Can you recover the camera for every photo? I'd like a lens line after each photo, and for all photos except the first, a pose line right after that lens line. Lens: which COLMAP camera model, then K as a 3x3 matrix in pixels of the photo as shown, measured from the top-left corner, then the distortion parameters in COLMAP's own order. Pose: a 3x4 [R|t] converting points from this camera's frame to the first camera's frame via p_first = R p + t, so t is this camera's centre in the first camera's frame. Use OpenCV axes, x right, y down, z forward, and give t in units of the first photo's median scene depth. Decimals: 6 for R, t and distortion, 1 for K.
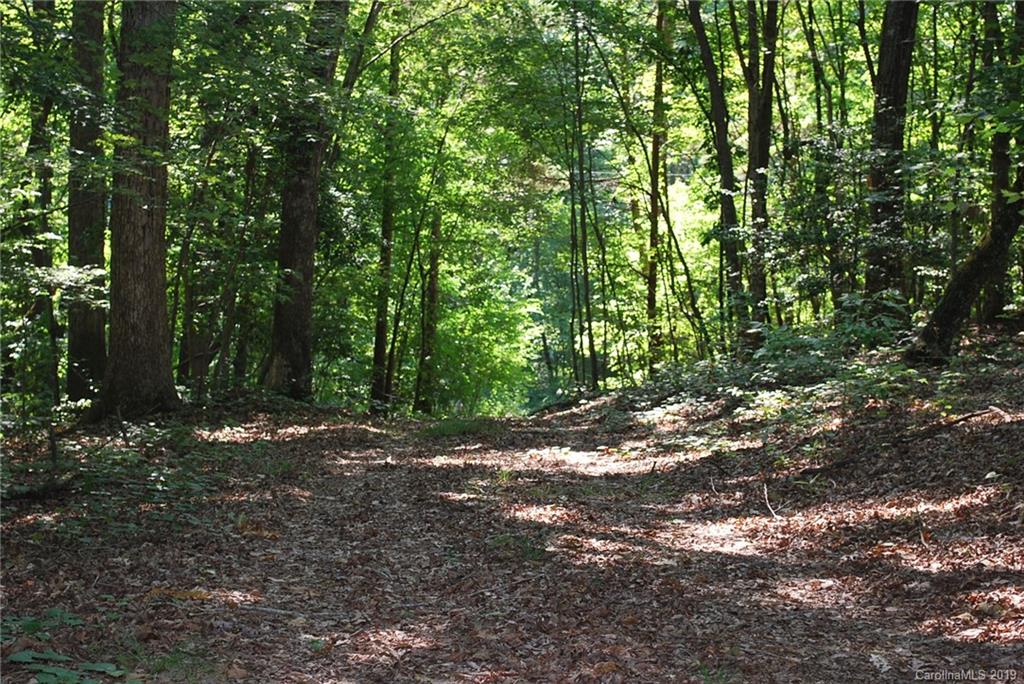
lens RADIAL K [[1894.9, 0, 512.0], [0, 1894.9, 342.0], [0, 0, 1]] dist [-0.011535, 0.043203]
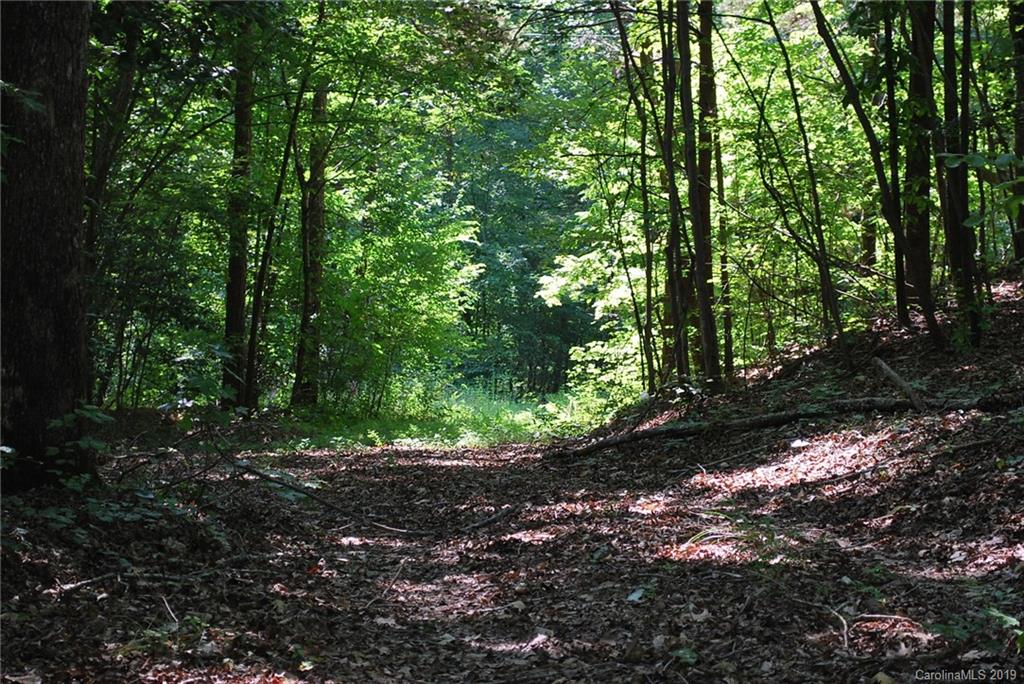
lens RADIAL K [[2120.4, 0, 512.0], [0, 2120.4, 342.0], [0, 0, 1]] dist [0.021157, -0.059794]
pose [[0.997569, -0.015816, 0.067872, -0.024196], [0.013869, 0.999481, 0.029062, -0.002193], [-0.068296, -0.028050, 0.997271, 0.269294]]
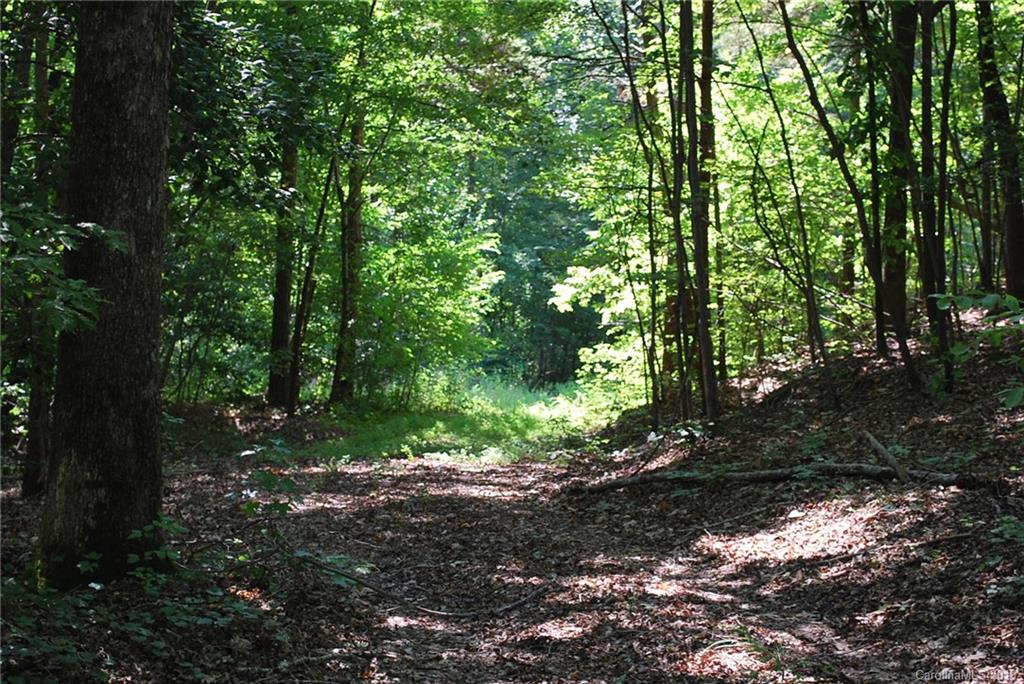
lens RADIAL K [[1894.9, 0, 512.0], [0, 1894.9, 342.0], [0, 0, 1]] dist [-0.011535, 0.043203]
pose [[0.998063, -0.005705, 0.061941, -0.025759], [0.002936, 0.998996, 0.044694, -0.013532], [-0.062134, -0.044426, 0.997079, 0.270776]]
